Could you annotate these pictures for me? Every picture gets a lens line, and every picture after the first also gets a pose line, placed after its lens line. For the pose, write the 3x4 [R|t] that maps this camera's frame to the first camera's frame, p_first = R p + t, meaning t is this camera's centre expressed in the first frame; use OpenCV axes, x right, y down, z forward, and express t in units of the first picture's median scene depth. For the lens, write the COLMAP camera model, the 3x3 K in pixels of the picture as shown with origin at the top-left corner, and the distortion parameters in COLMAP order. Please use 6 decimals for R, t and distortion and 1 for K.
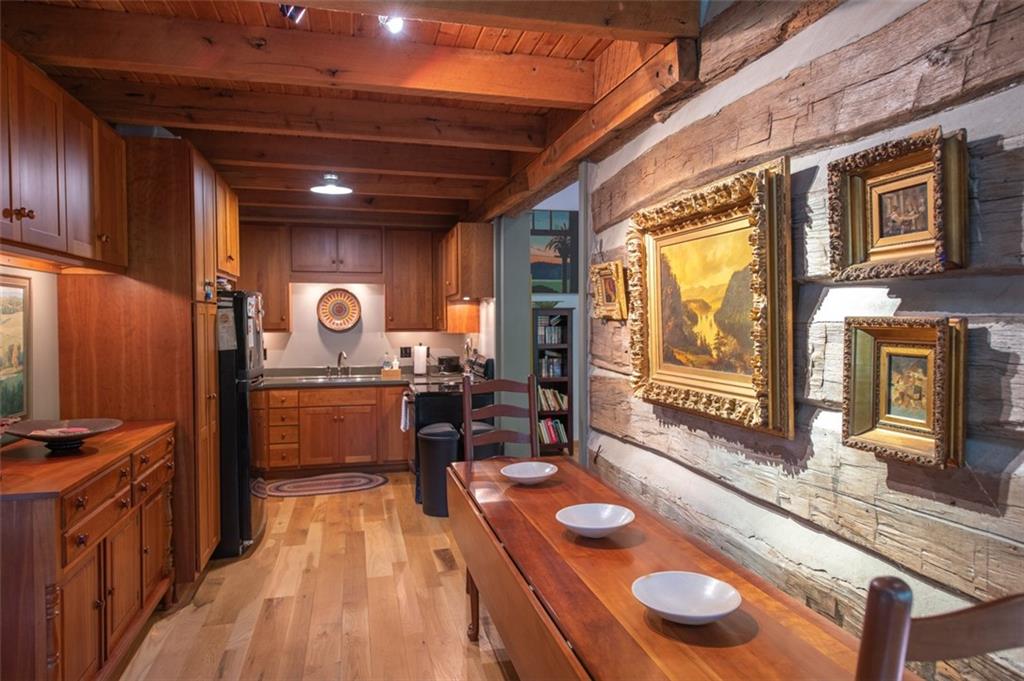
lens RADIAL K [[669.8, 0, 518.8], [0, 669.8, 338.7], [0, 0, 1]] dist [0.021869, -0.002621]
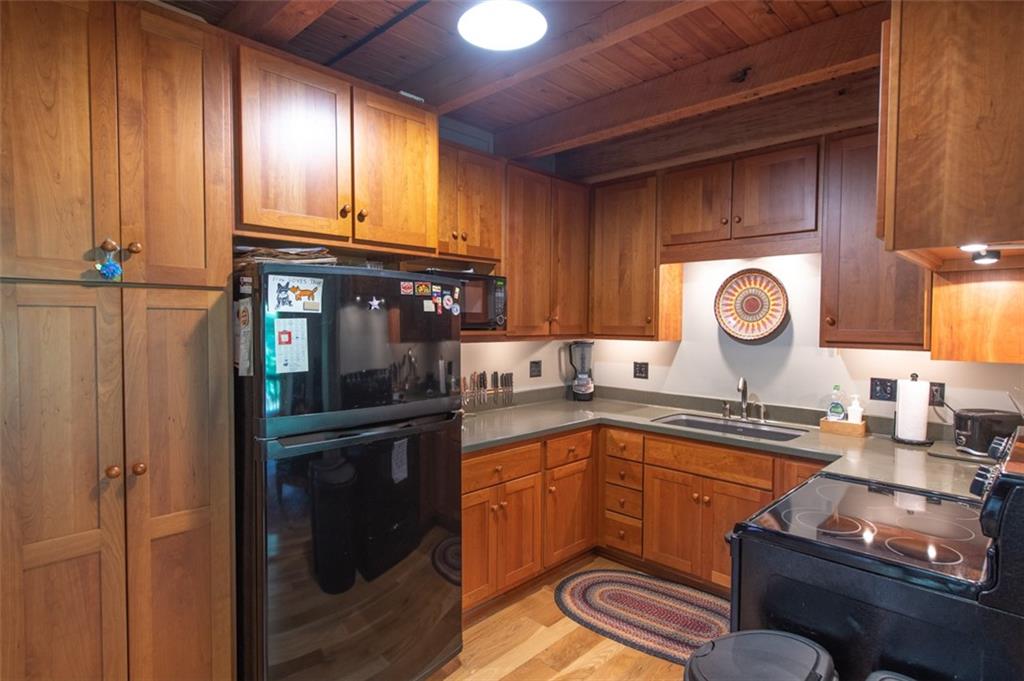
lens RADIAL K [[541.7, 0, 525.0], [0, 541.7, 339.0], [0, 0, 1]] dist [0.020229, -0.000737]
pose [[0.537338, 0.033985, -0.842682, 0.044995], [-0.031518, 0.999299, 0.020204, -0.027318], [0.842778, 0.015703, 0.538033, 0.927368]]
